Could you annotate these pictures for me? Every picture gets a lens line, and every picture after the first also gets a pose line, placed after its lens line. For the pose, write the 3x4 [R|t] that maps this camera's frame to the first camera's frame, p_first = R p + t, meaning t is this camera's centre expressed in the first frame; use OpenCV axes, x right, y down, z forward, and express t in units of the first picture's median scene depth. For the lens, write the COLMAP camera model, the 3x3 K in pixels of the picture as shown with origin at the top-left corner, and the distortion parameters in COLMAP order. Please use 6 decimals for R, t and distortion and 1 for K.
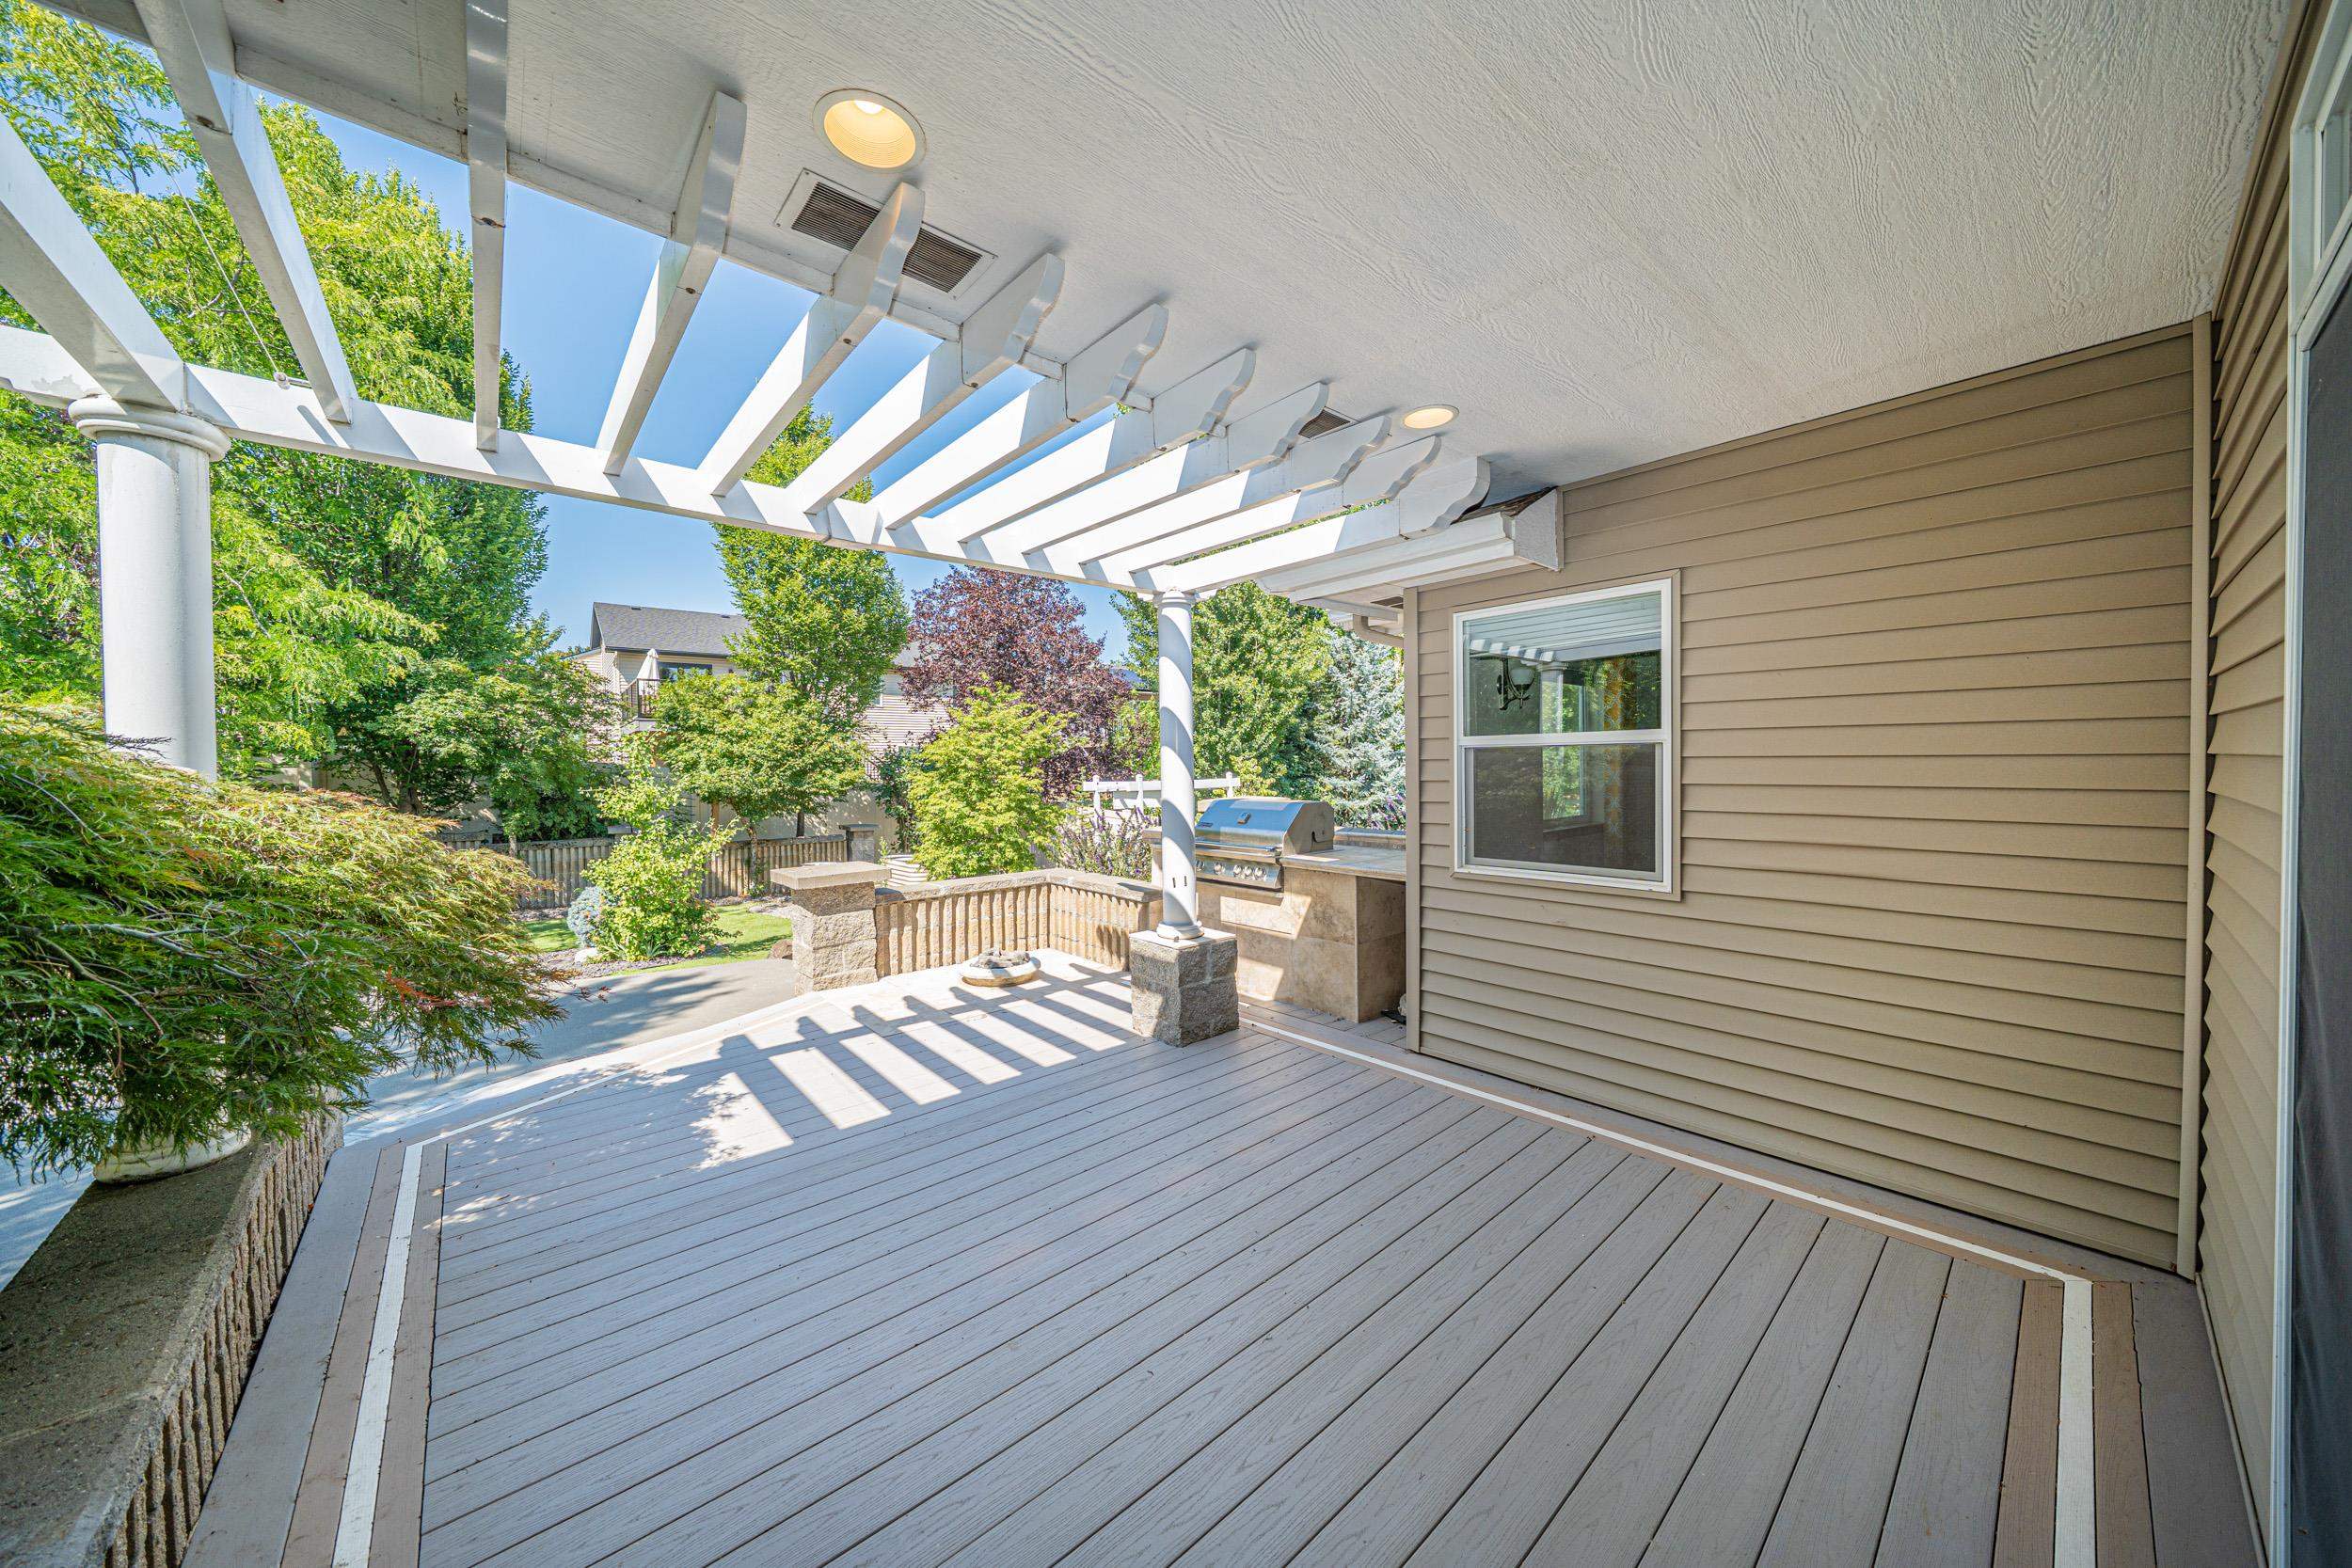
lens RADIAL K [[800.3, 0, 1167.4], [0, 800.3, 780.8], [0, 0, 1]] dist [-0.006105, -0.000003]
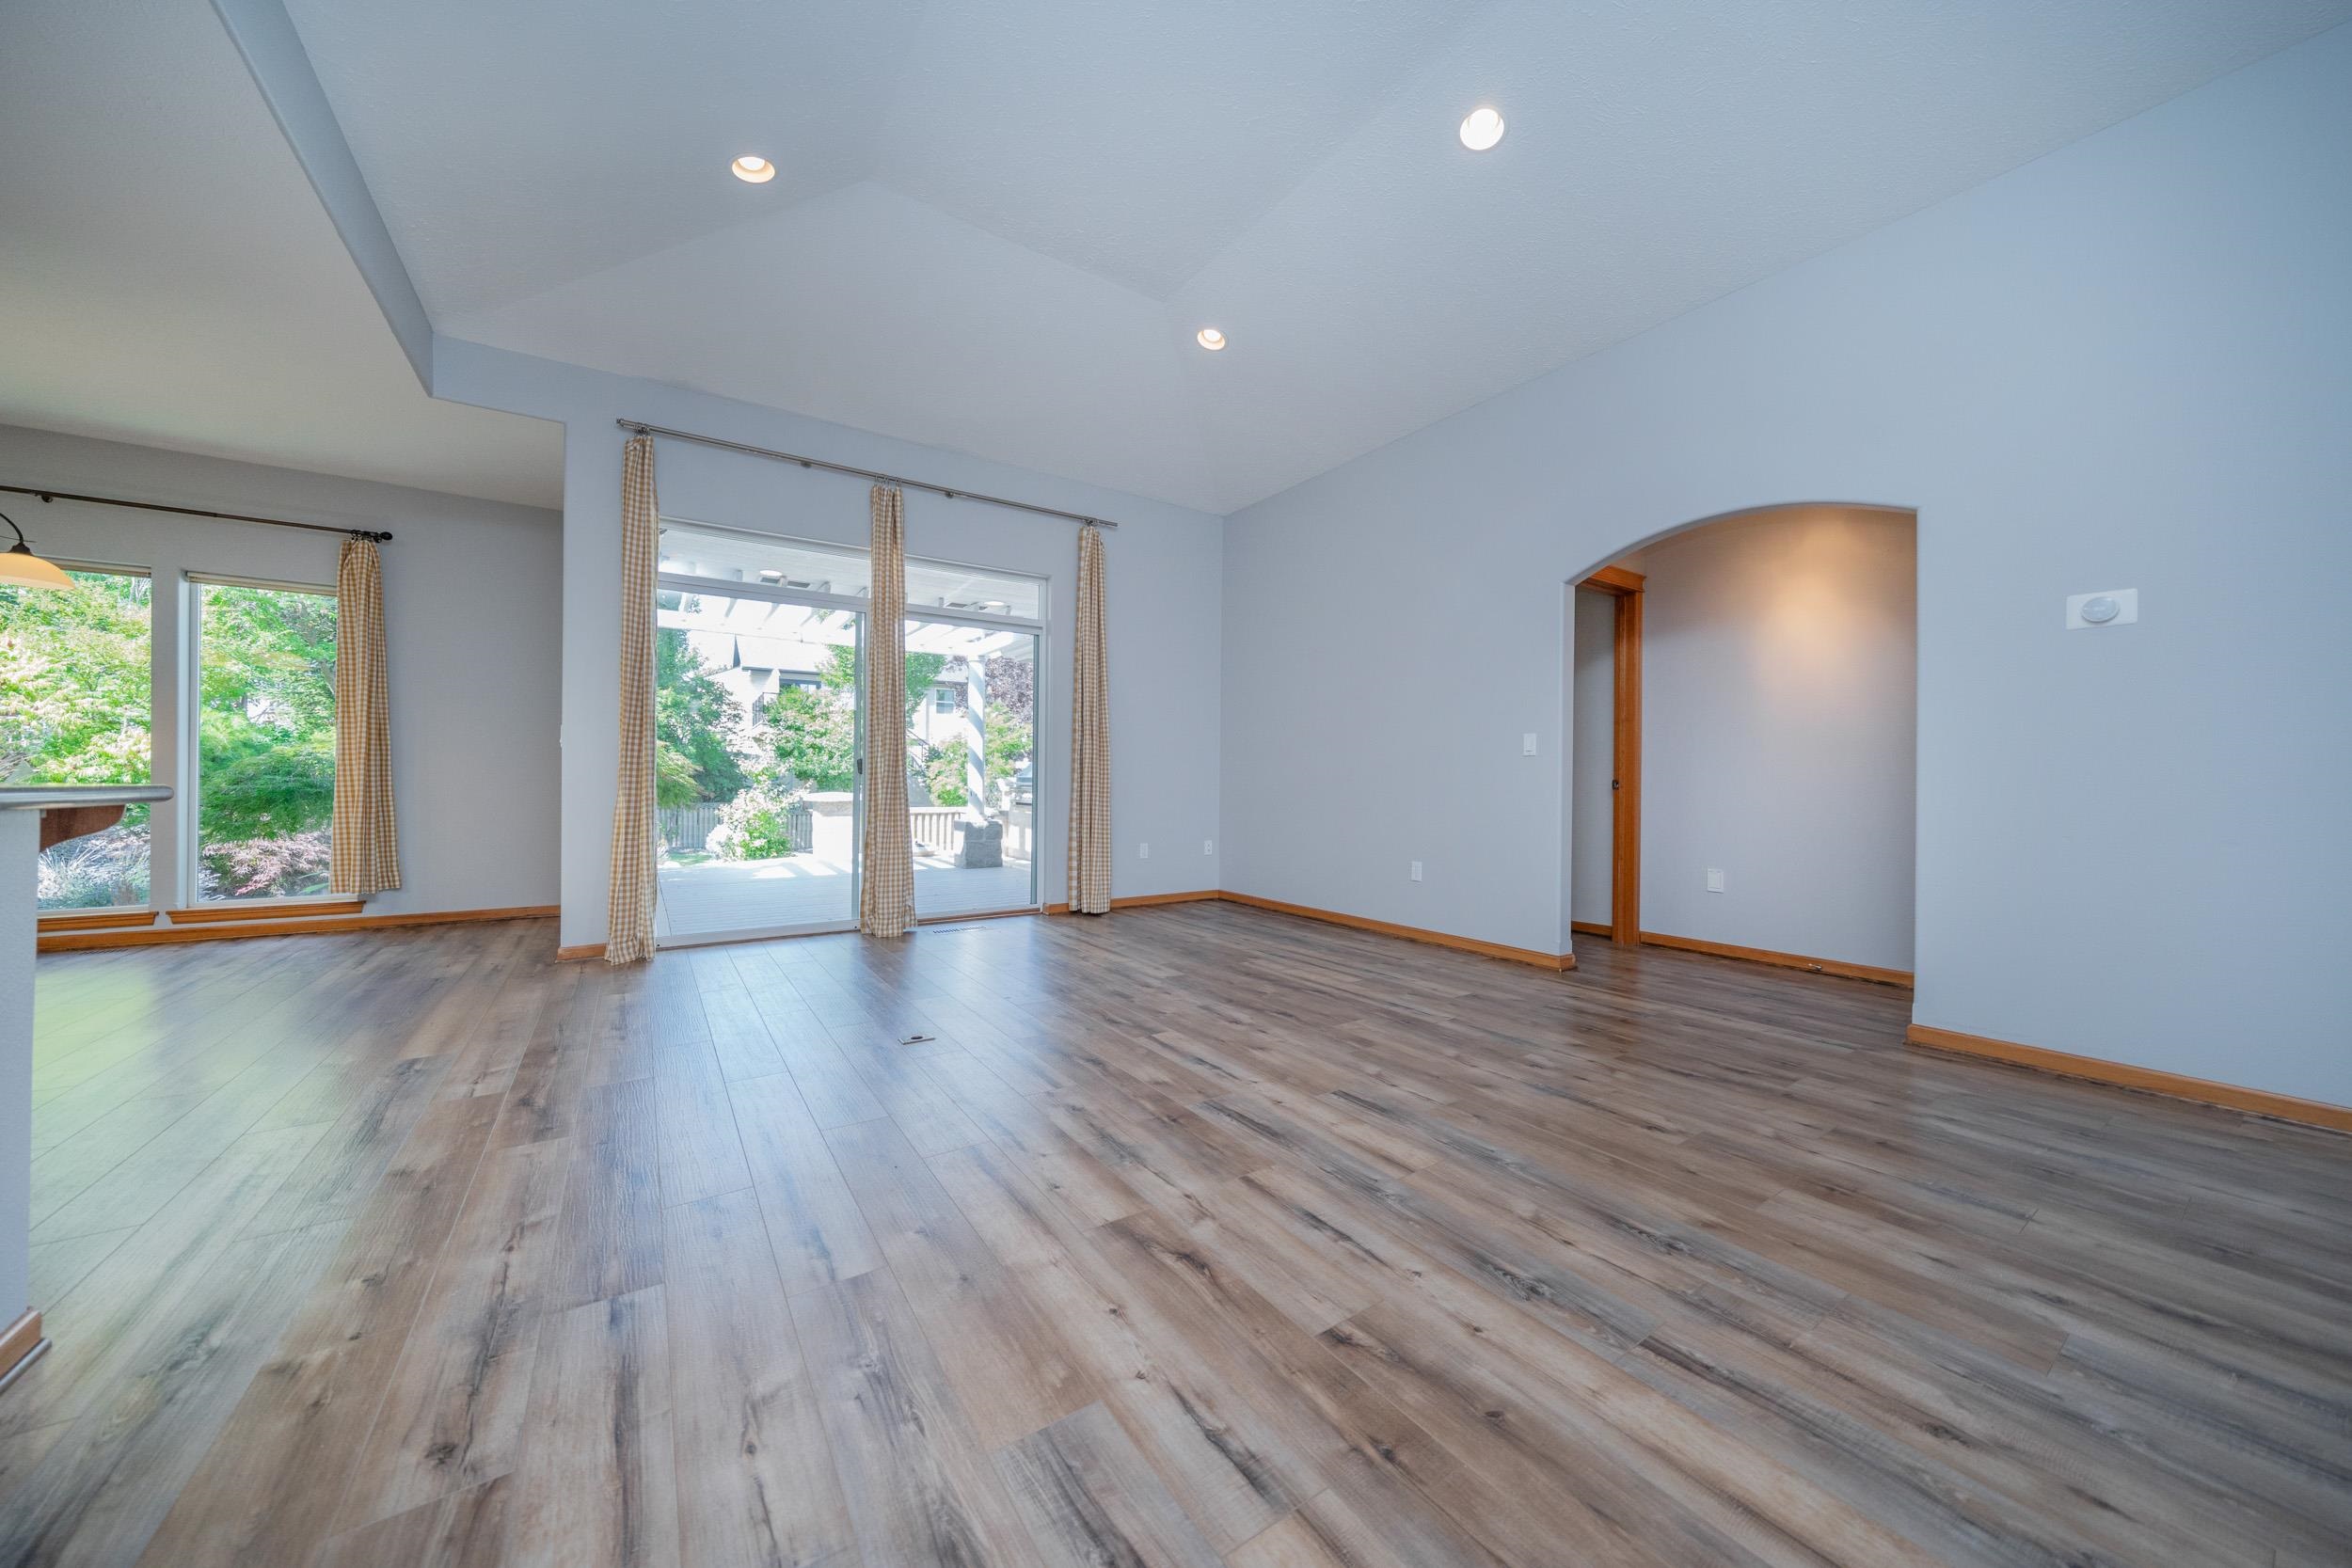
lens RADIAL K [[800.3, 0, 1164.1], [0, 800.3, 775.8], [0, 0, 1]] dist [-0.006105, -0.000003]
pose [[0.991188, 0.017818, -0.131260, 0.282009], [-0.020879, 0.999540, -0.021988, 0.041893], [0.130808, 0.024534, 0.991104, -0.364495]]
